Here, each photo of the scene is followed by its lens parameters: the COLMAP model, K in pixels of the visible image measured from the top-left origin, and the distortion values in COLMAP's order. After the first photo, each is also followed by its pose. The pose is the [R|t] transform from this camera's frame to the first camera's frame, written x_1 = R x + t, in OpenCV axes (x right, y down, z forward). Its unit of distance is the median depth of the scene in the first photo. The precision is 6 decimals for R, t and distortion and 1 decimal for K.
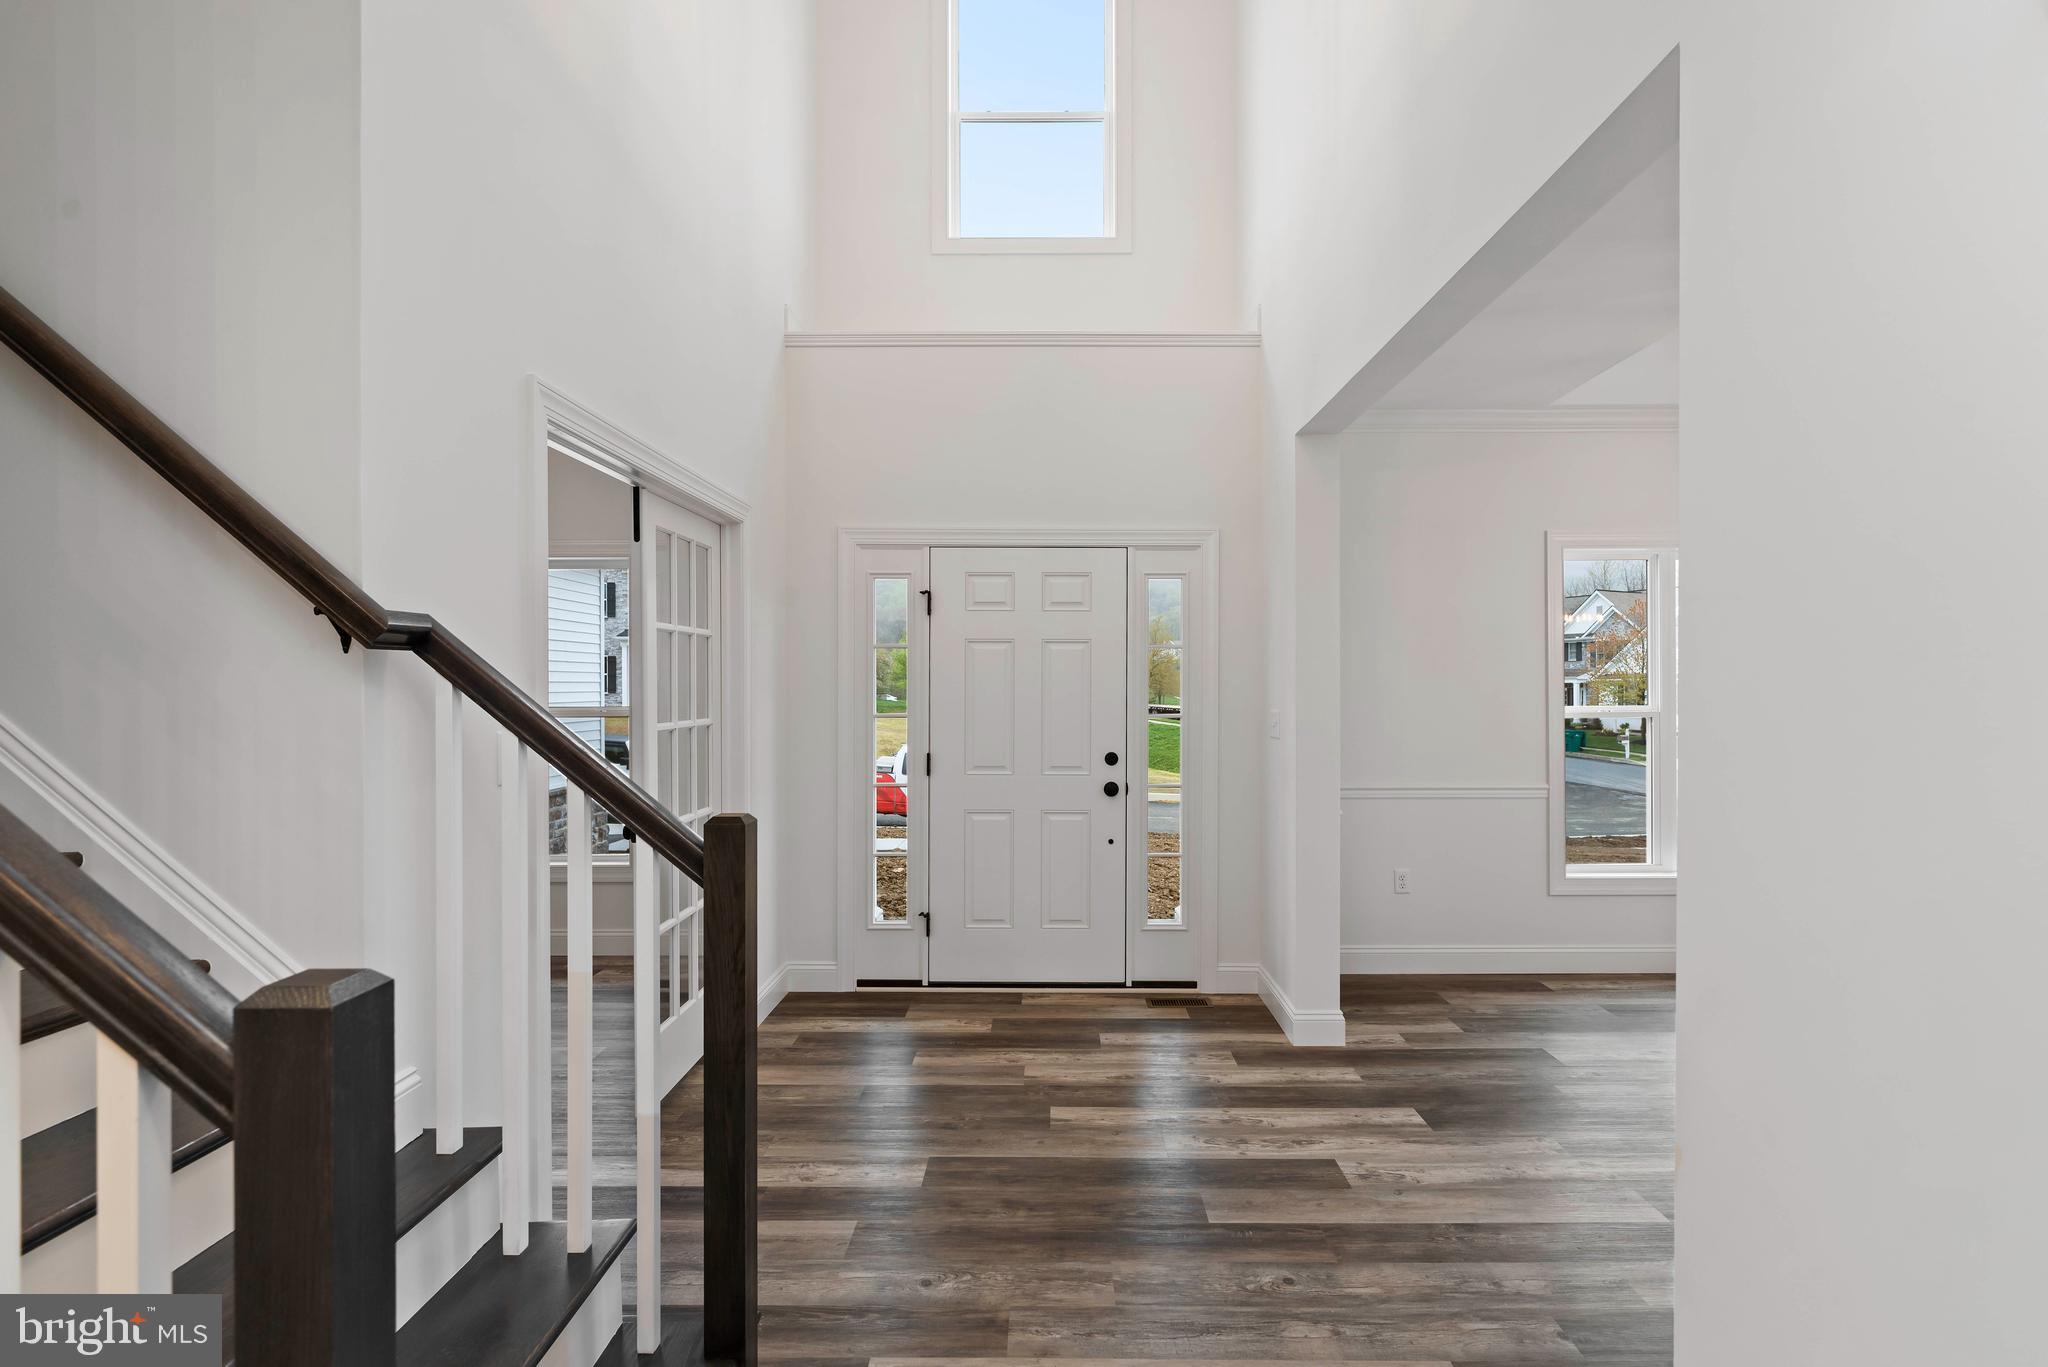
lens RADIAL K [[1002.5, 0, 1040.4], [0, 1002.5, 689.6], [0, 0, 1]] dist [0.000305, 0.000624]
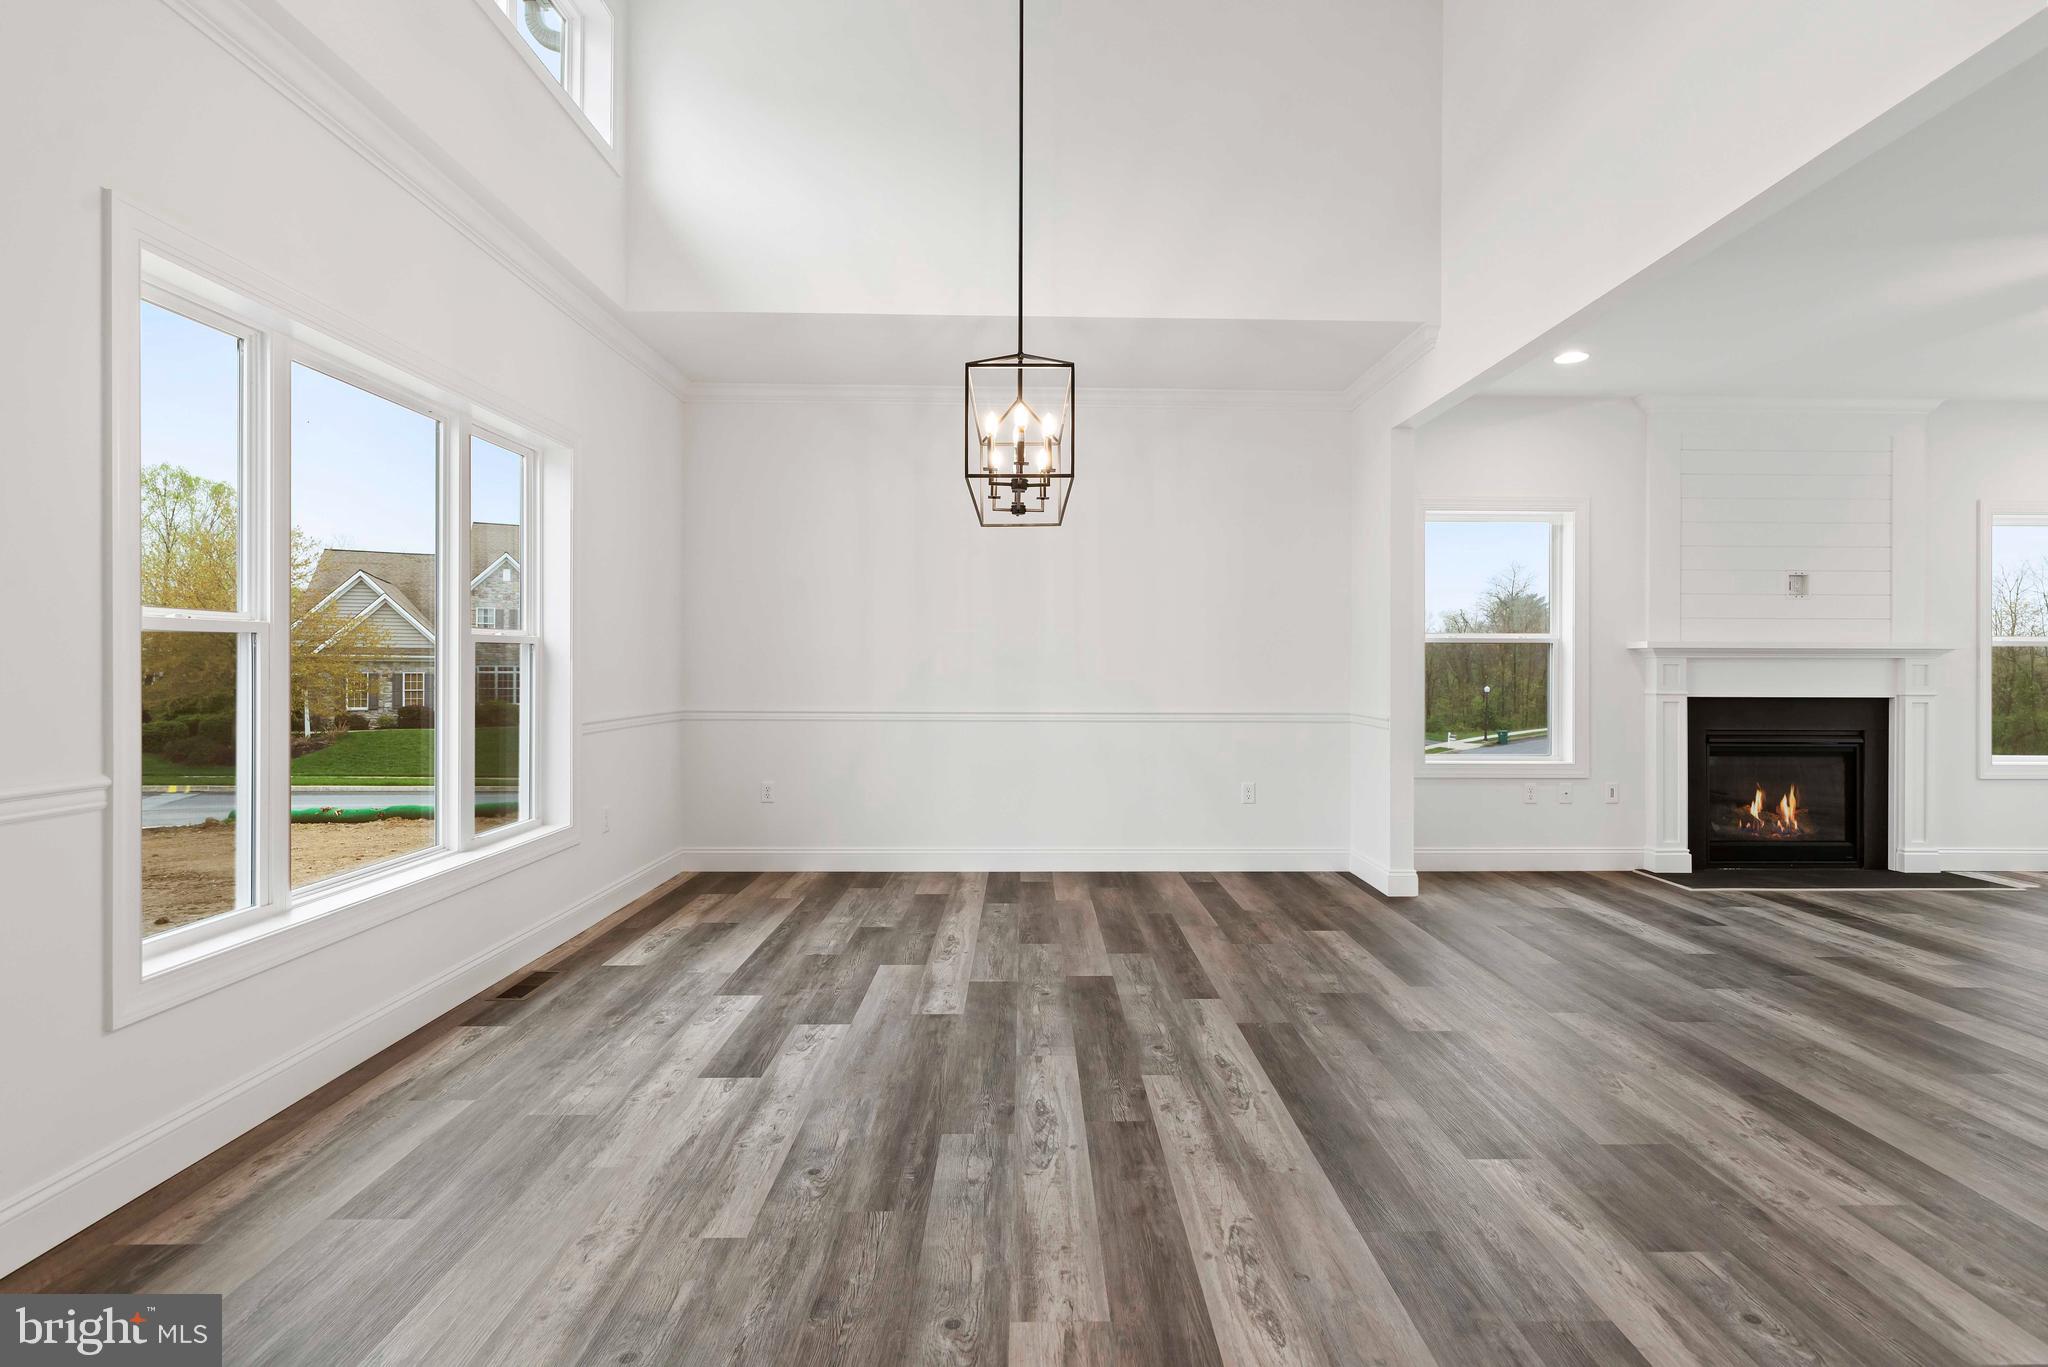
lens RADIAL K [[997.9, 0, 1053.2], [0, 997.9, 668.9], [0, 0, 1]] dist [0.000369, 0.000446]
pose [[-0.033208, 0.002576, 0.999445, 0.067161], [-0.003545, 0.999990, -0.002695, 0.051126], [-0.999442, -0.003632, -0.033199, 0.646225]]
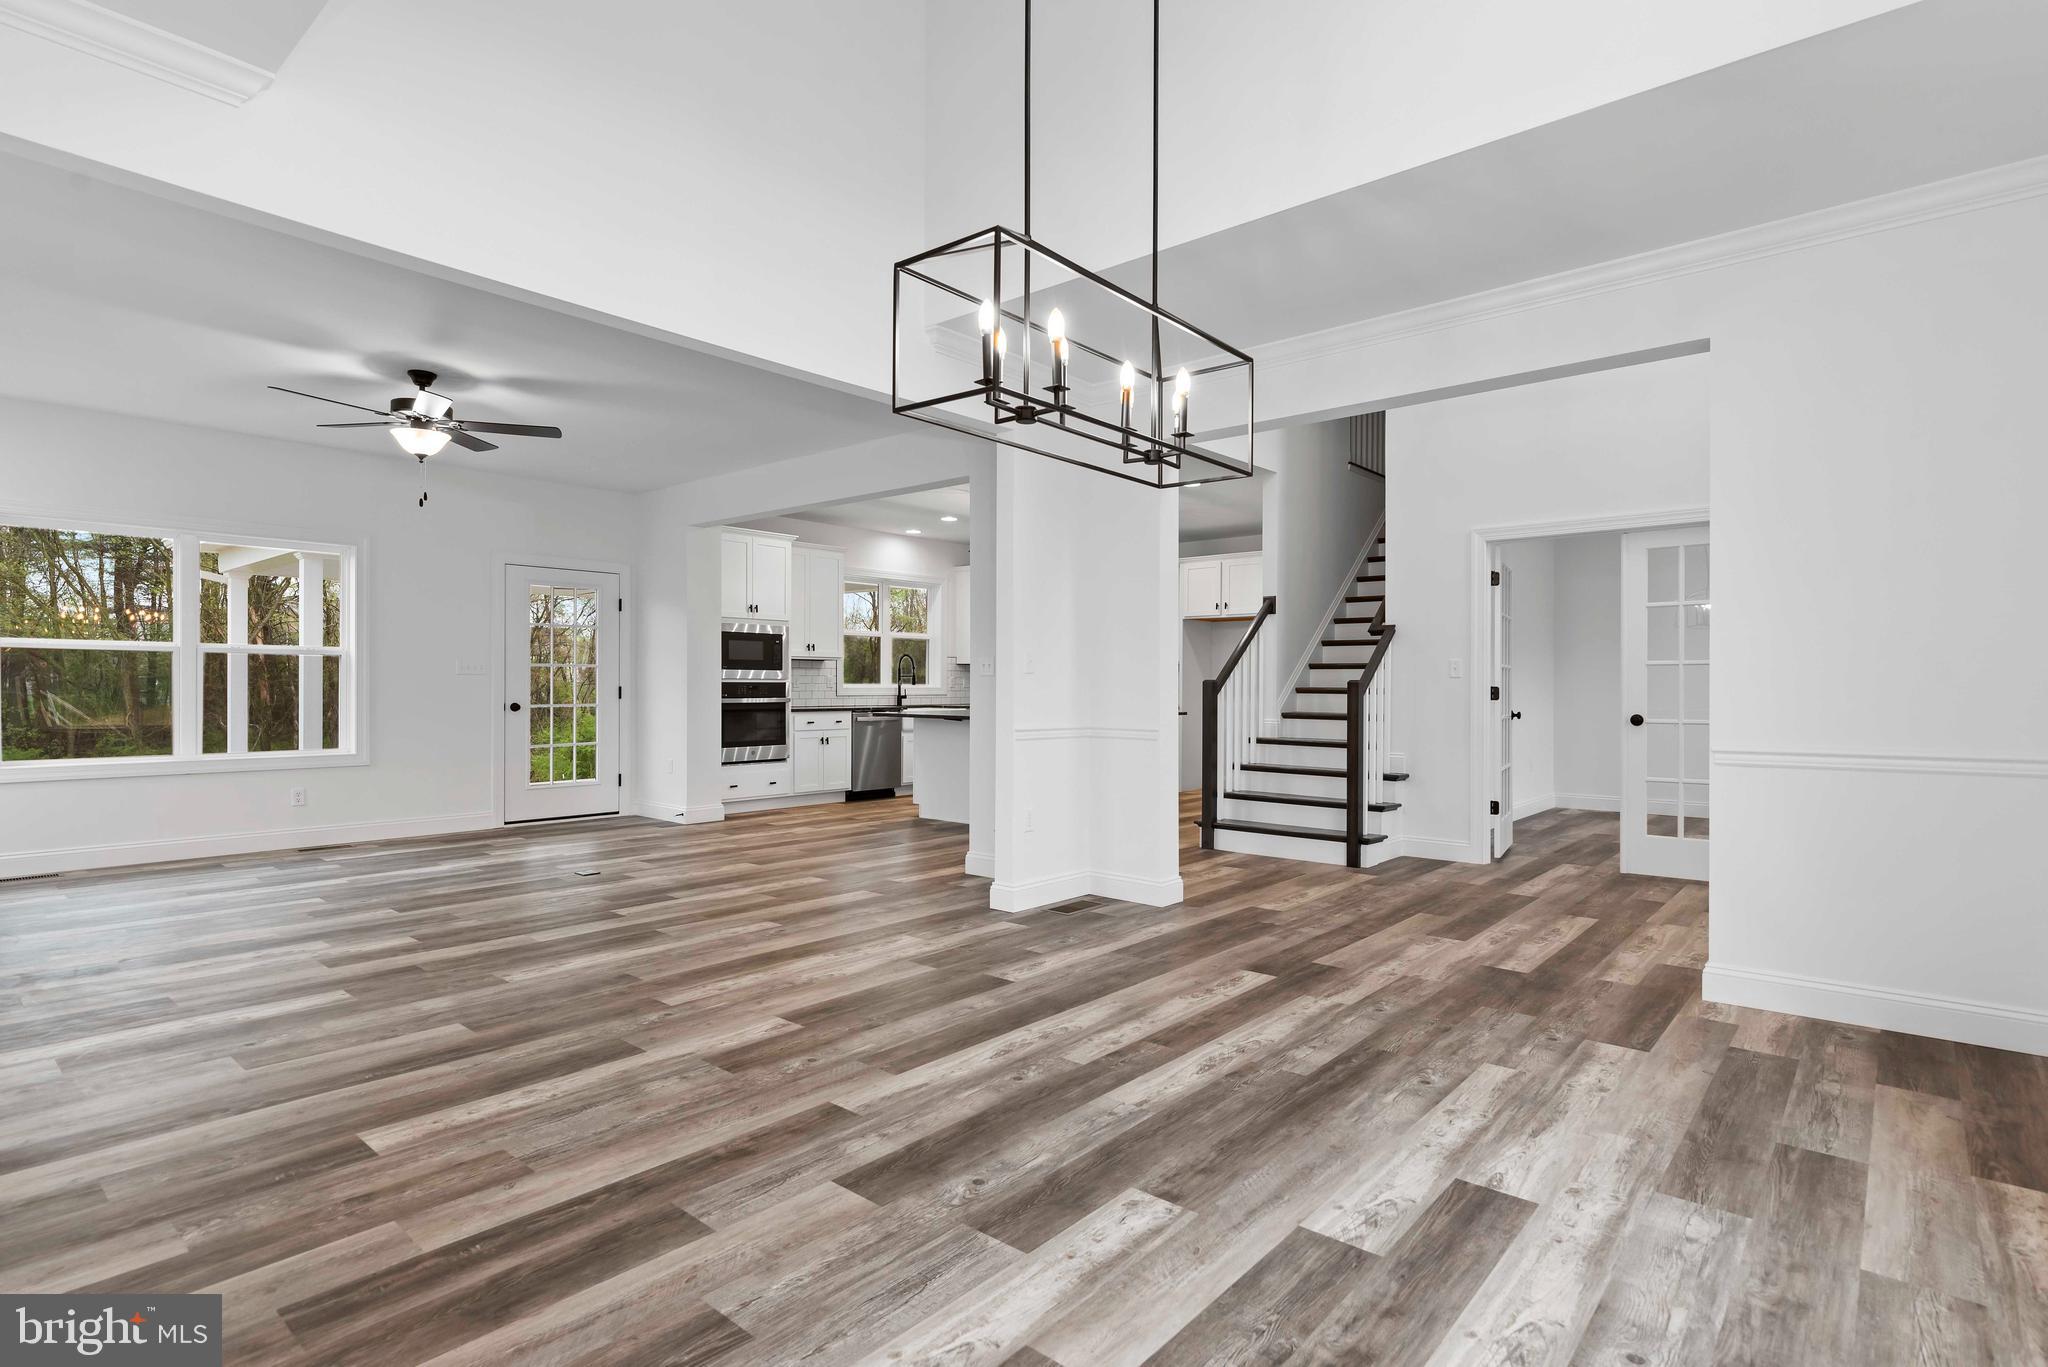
lens RADIAL K [[1010.7, 0, 1047.9], [0, 1010.7, 712.3], [0, 0, 1]] dist [0.001904, -0.000336]
pose [[-0.644397, 0.019917, -0.764431, 1.196460], [-0.003182, 0.999582, 0.028726, 0.055511], [0.764684, 0.020943, -0.644065, 0.968275]]
